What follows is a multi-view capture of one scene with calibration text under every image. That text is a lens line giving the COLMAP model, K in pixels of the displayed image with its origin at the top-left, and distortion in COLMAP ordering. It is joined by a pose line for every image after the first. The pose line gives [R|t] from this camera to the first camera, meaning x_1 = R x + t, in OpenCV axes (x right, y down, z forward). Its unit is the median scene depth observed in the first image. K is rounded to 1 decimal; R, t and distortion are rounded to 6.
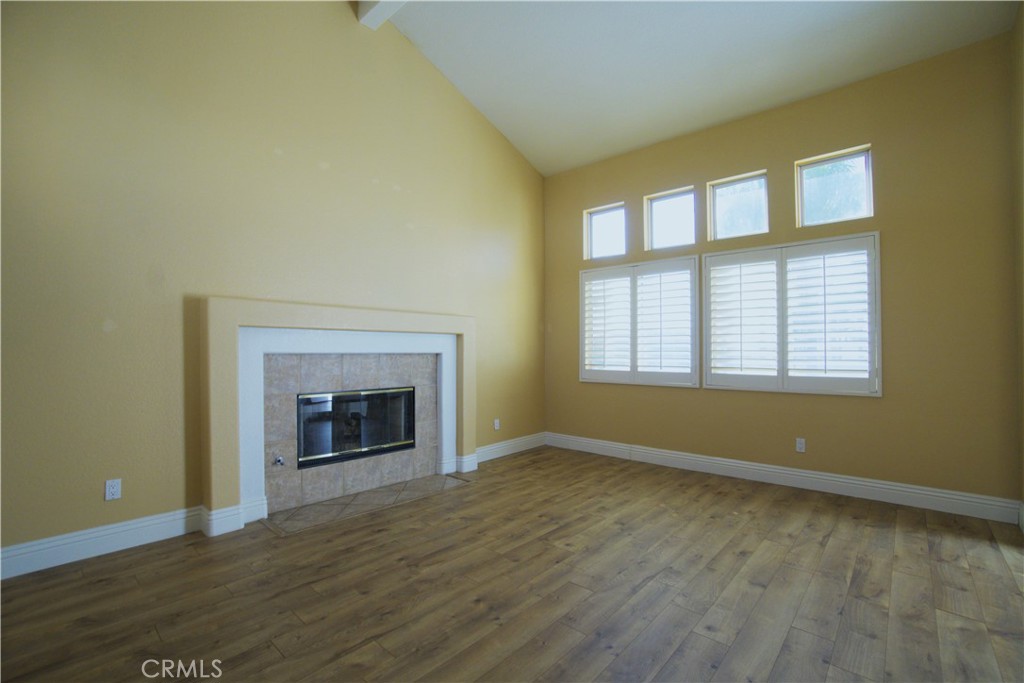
lens RADIAL K [[452.6, 0, 515.9], [0, 452.6, 346.2], [0, 0, 1]] dist [-0.063662, 0.023800]
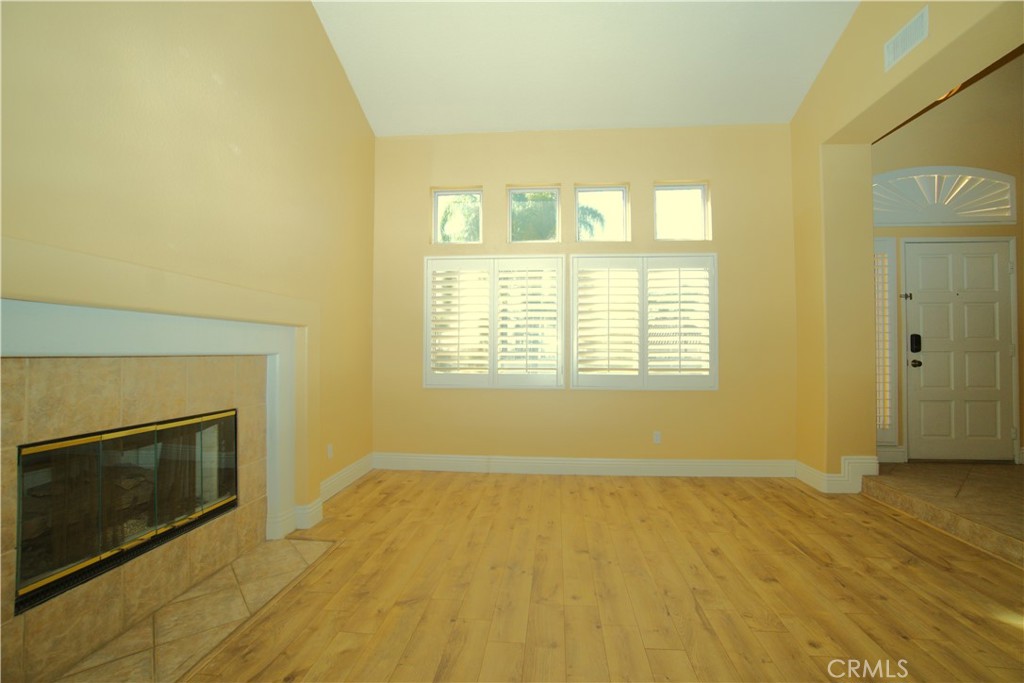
lens RADIAL K [[452.6, 0, 515.9], [0, 452.6, 346.2], [0, 0, 1]] dist [-0.063662, 0.023800]
pose [[0.799500, 0.009494, 0.600591, -0.327462], [-0.007826, 0.999955, -0.005390, 0.004826], [-0.600615, -0.000391, 0.799539, 0.325356]]
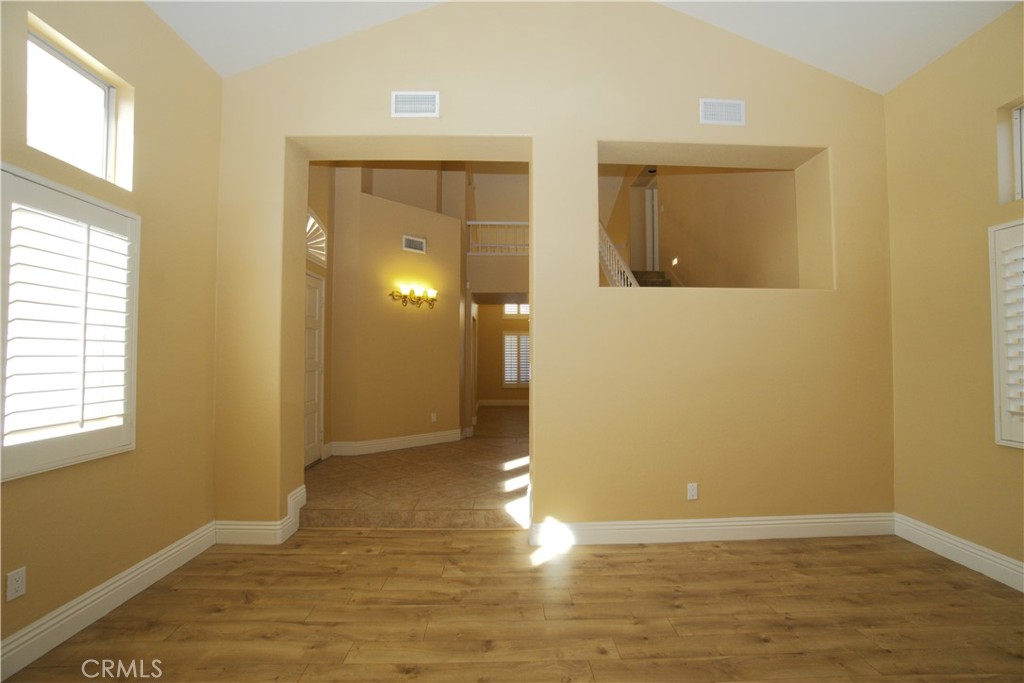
lens RADIAL K [[452.6, 0, 515.9], [0, 452.6, 346.2], [0, 0, 1]] dist [-0.063662, 0.023800]
pose [[-0.692775, 0.018228, 0.720924, -0.099023], [-0.007386, 0.999449, -0.032368, -0.030960], [-0.721116, -0.027749, -0.692258, 0.977853]]
